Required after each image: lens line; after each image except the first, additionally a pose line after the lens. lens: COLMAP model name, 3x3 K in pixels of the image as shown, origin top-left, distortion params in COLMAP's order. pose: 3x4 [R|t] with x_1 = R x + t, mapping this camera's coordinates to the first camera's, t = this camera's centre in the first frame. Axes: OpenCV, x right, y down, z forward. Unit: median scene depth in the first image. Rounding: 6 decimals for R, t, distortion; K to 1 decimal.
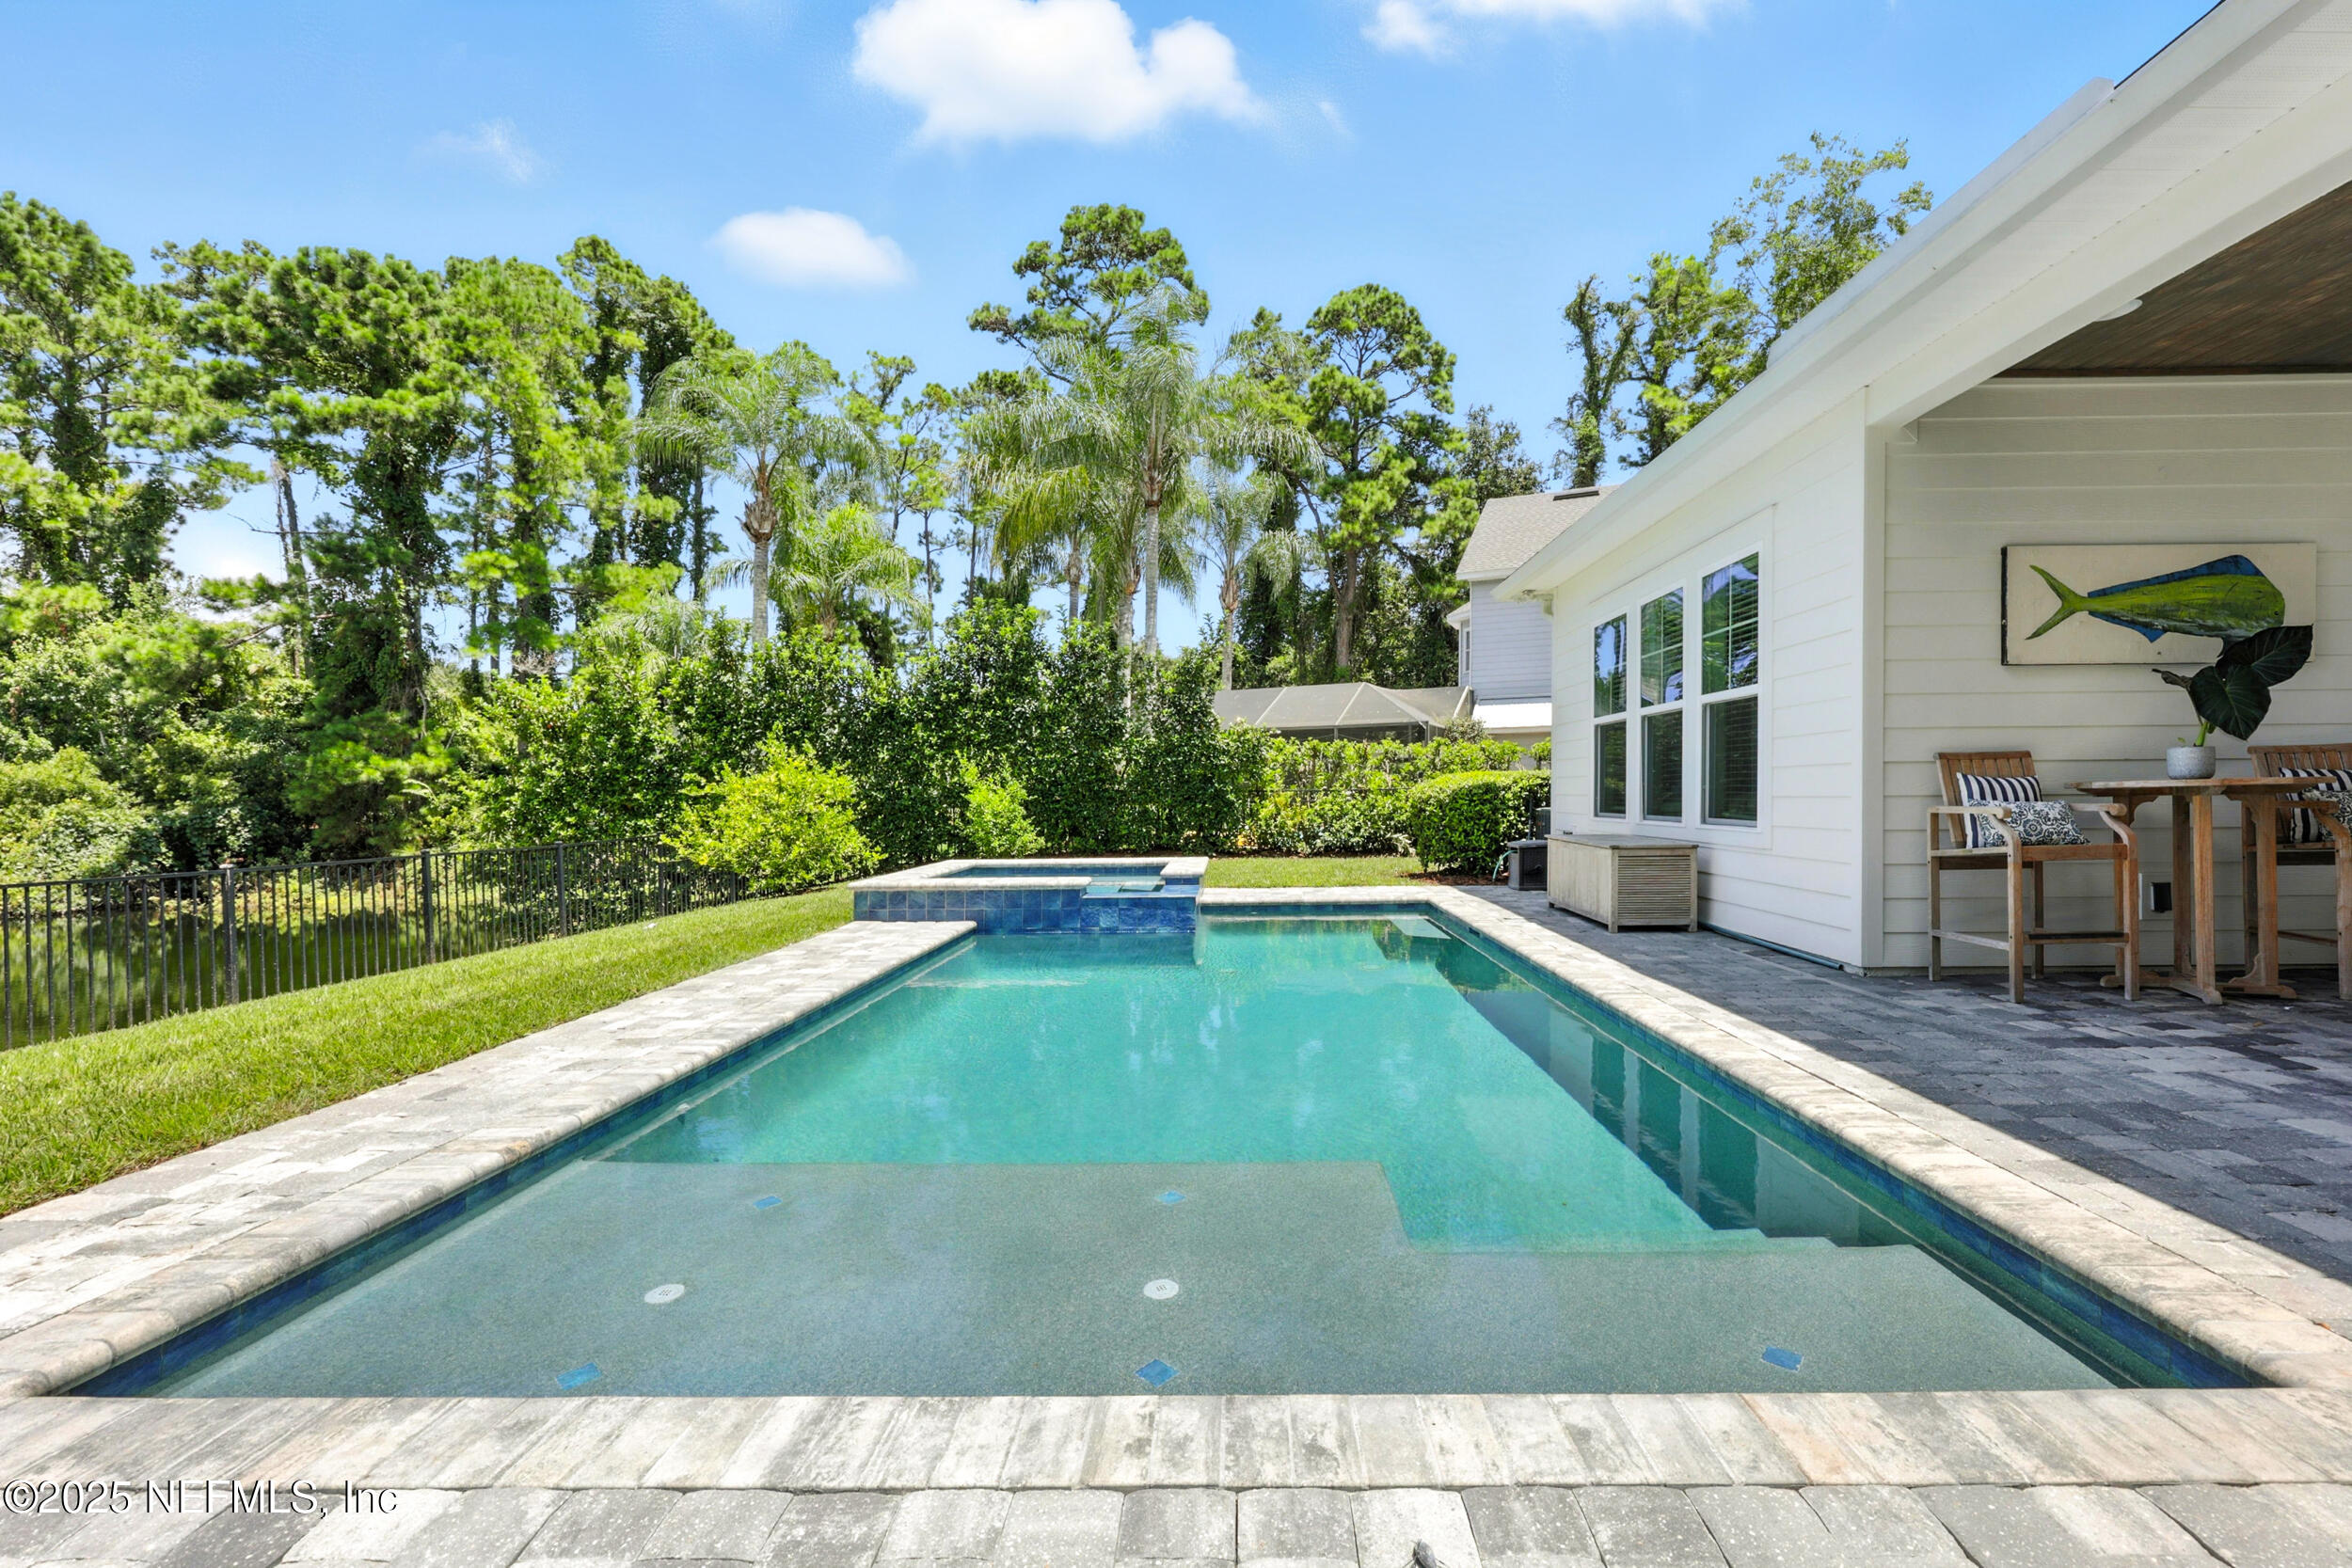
lens RADIAL K [[987.6, 0, 1250.5], [0, 987.6, 807.6], [0, 0, 1]] dist [-0.016822, 0.003809]
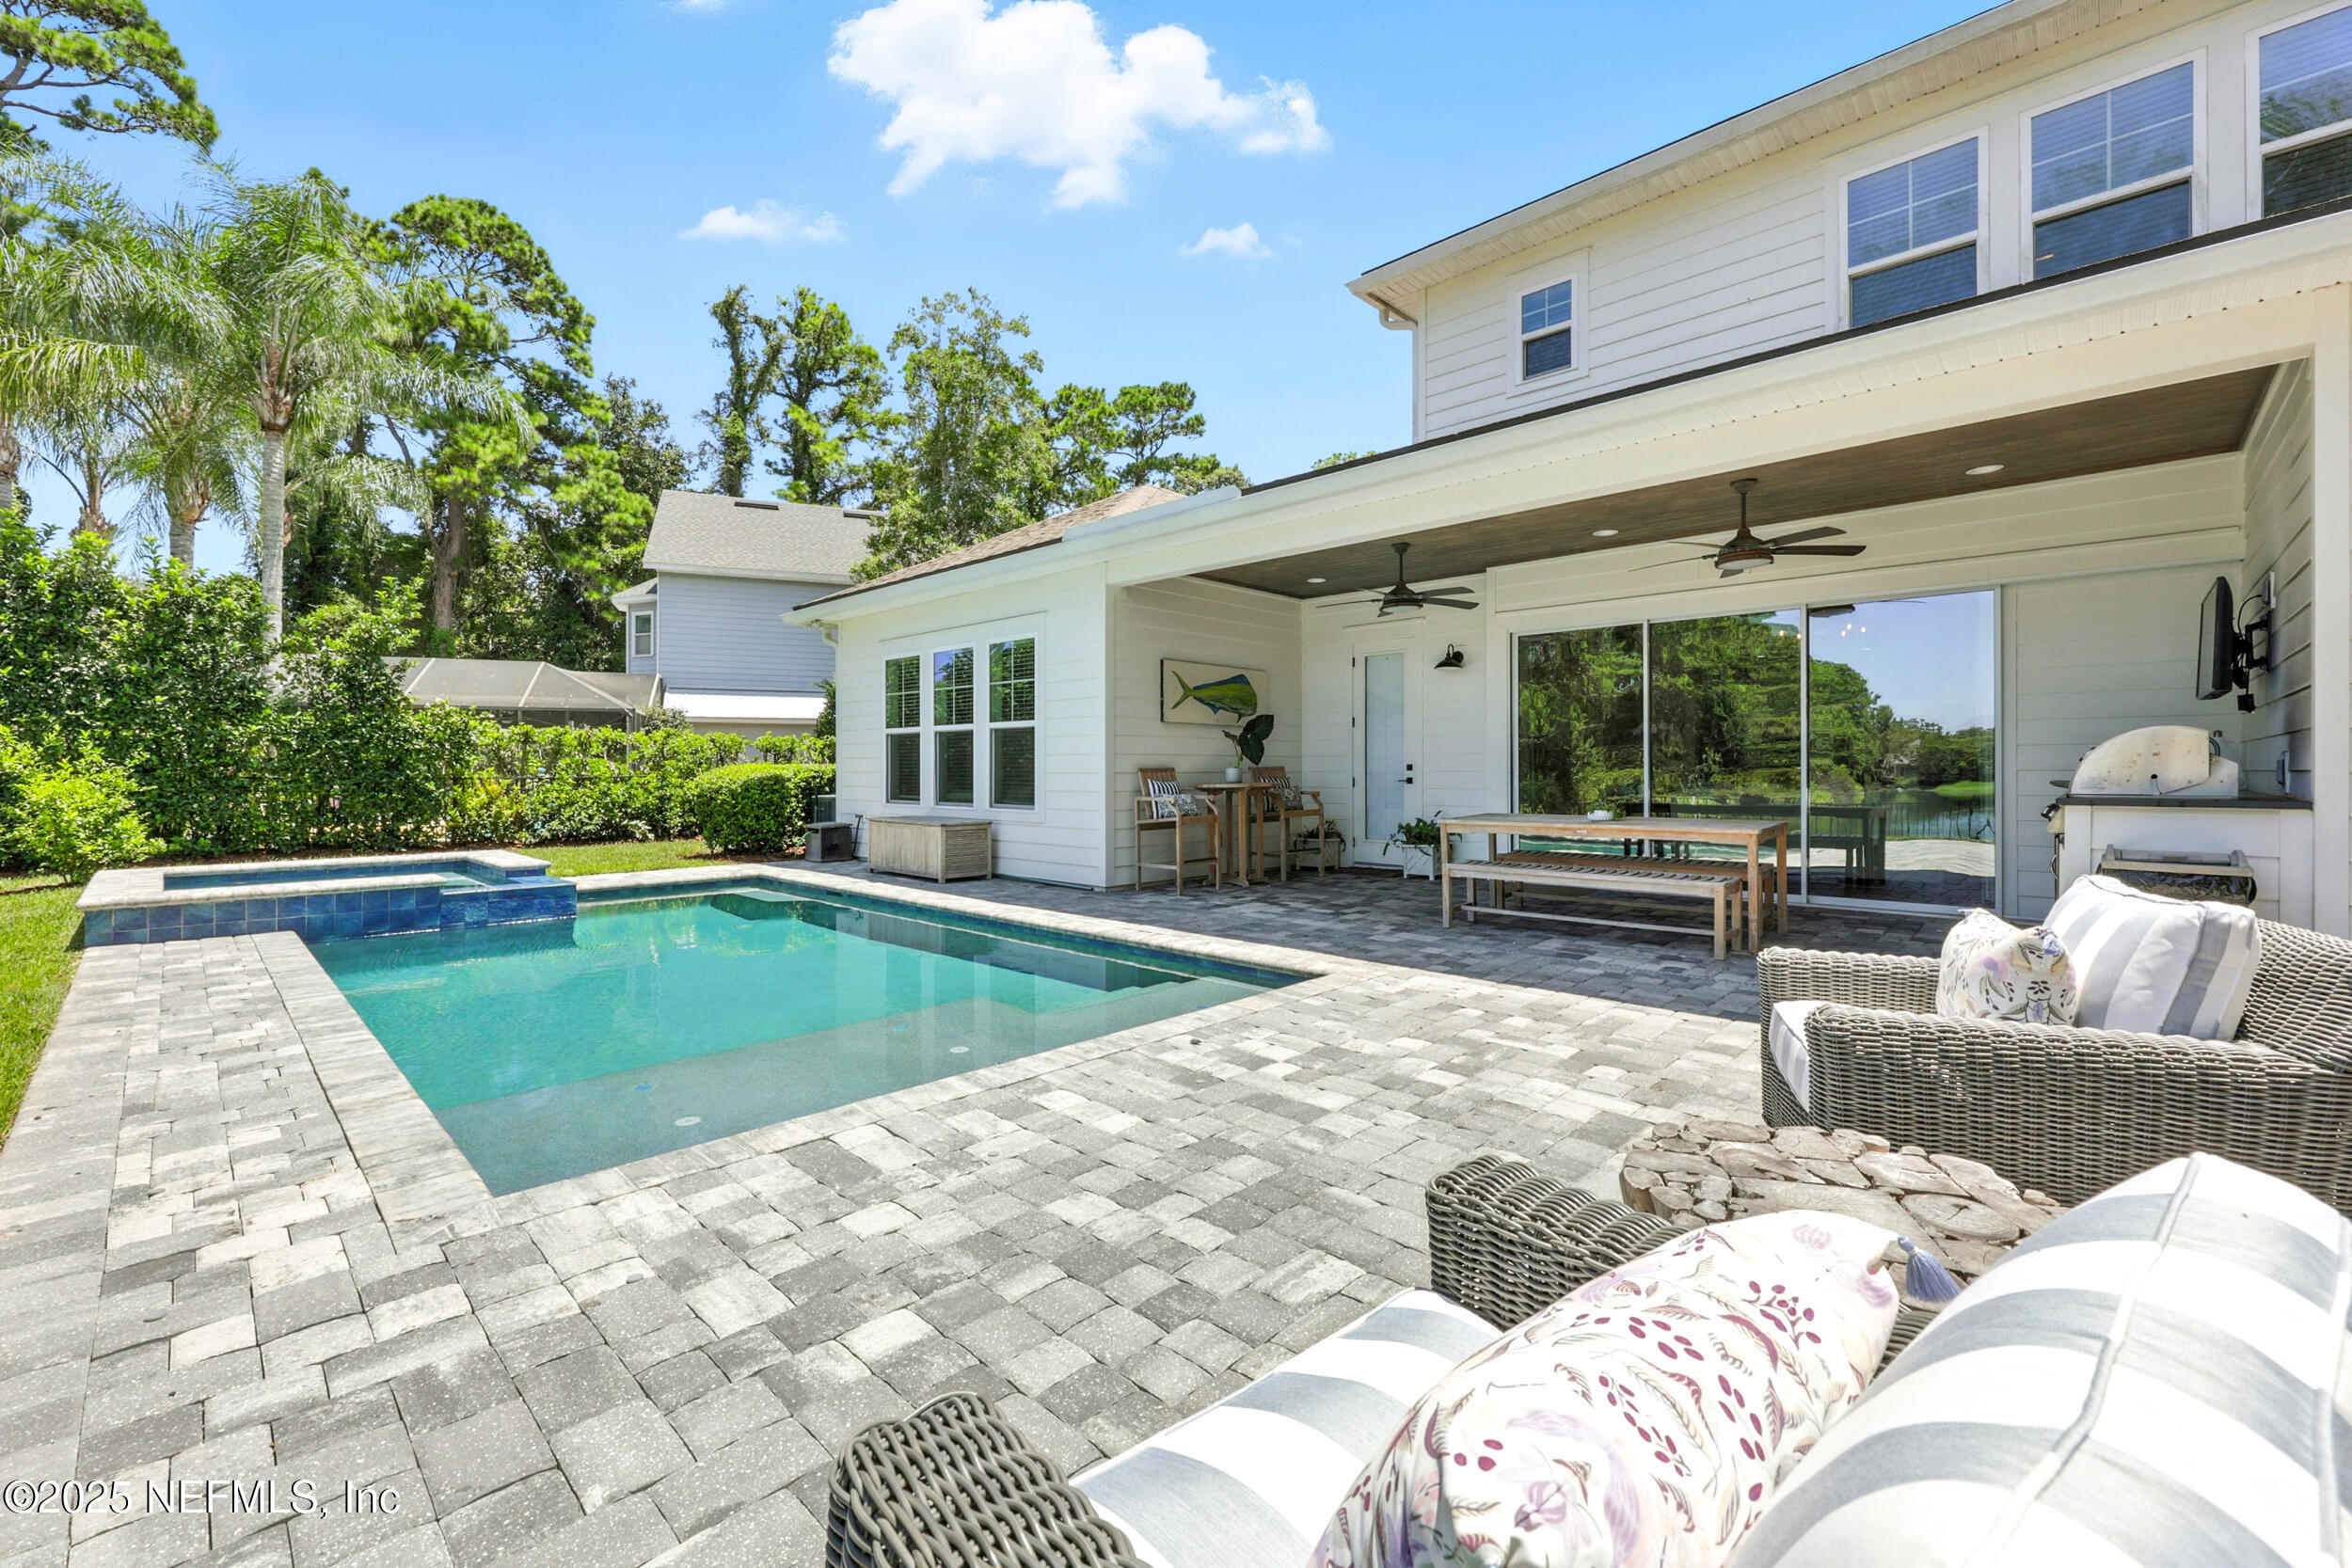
lens RADIAL K [[987.6, 0, 1167.4], [0, 987.6, 783.3], [0, 0, 1]] dist [-0.016822, 0.003809]
pose [[0.687071, -0.003775, 0.726580, -0.207475], [0.005736, 0.999984, -0.000229, -0.008689], [-0.726567, 0.004325, 0.687082, -0.109619]]
